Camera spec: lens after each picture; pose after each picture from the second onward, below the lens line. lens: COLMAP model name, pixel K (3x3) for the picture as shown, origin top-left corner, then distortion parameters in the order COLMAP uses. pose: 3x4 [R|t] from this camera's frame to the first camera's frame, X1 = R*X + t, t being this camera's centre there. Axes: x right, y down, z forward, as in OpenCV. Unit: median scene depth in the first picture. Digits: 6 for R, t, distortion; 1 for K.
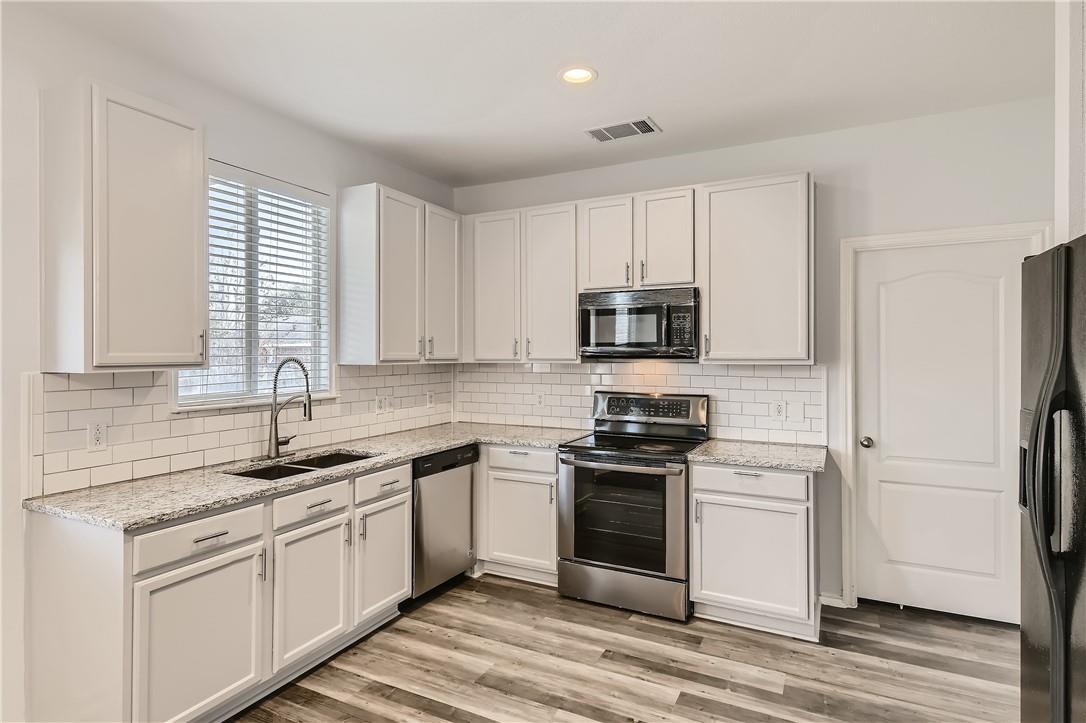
lens RADIAL K [[587.5, 0, 542.8], [0, 587.5, 357.3], [0, 0, 1]] dist [0.023858, -0.001020]
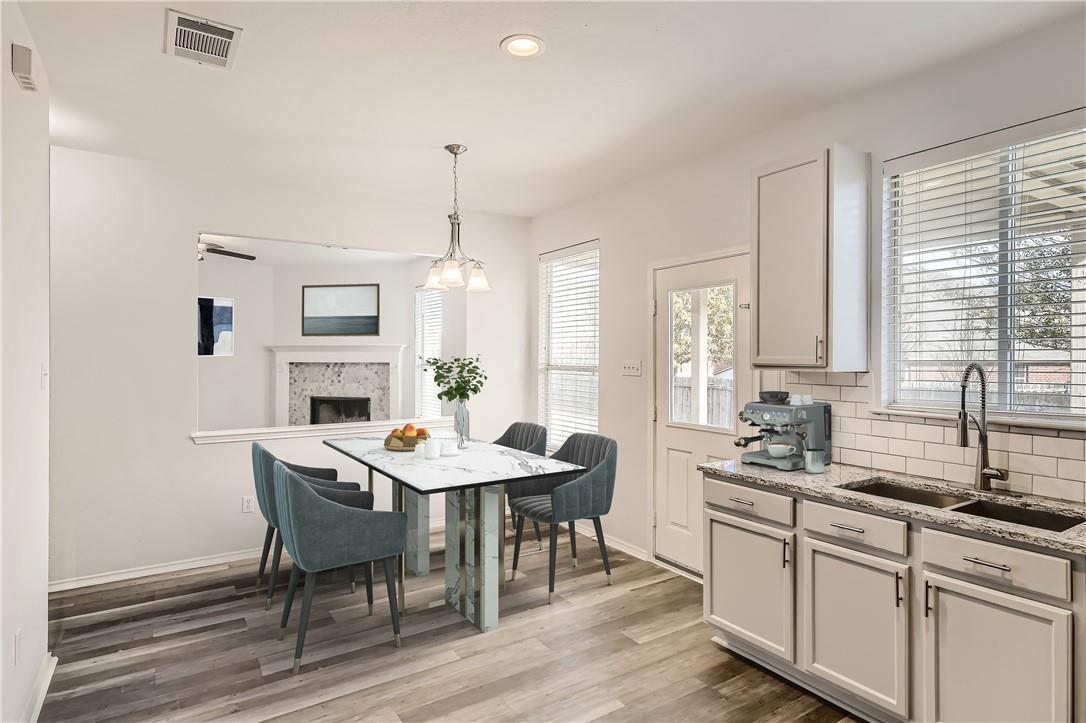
lens RADIAL K [[587.5, 0, 547.2], [0, 587.5, 355.5], [0, 0, 1]] dist [0.023858, -0.001020]
pose [[-0.497236, 0.001602, -0.867614, 0.607309], [-0.008882, 0.999936, 0.006936, -0.012128], [0.867570, 0.011155, -0.497190, 1.033698]]
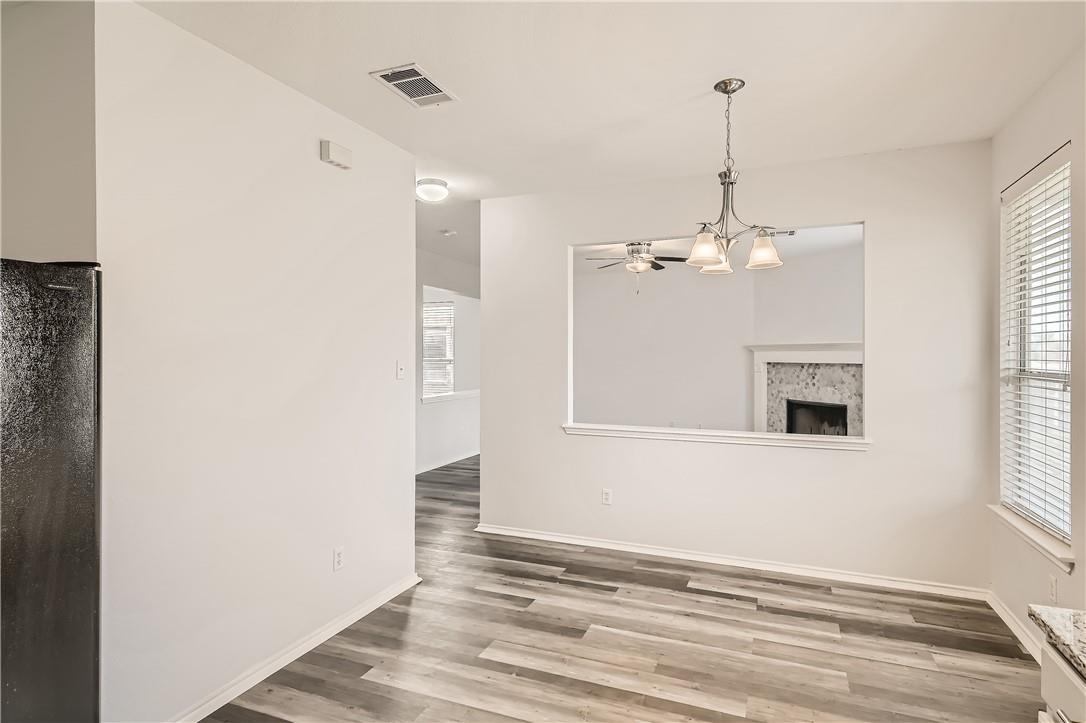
lens RADIAL K [[587.5, 0, 543.3], [0, 587.5, 354.5], [0, 0, 1]] dist [0.023858, -0.001020]
pose [[-0.997148, 0.002350, -0.075431, -0.069255], [0.001562, 0.999944, 0.010496, -0.014531], [0.075452, 0.010349, -0.997096, 1.190066]]
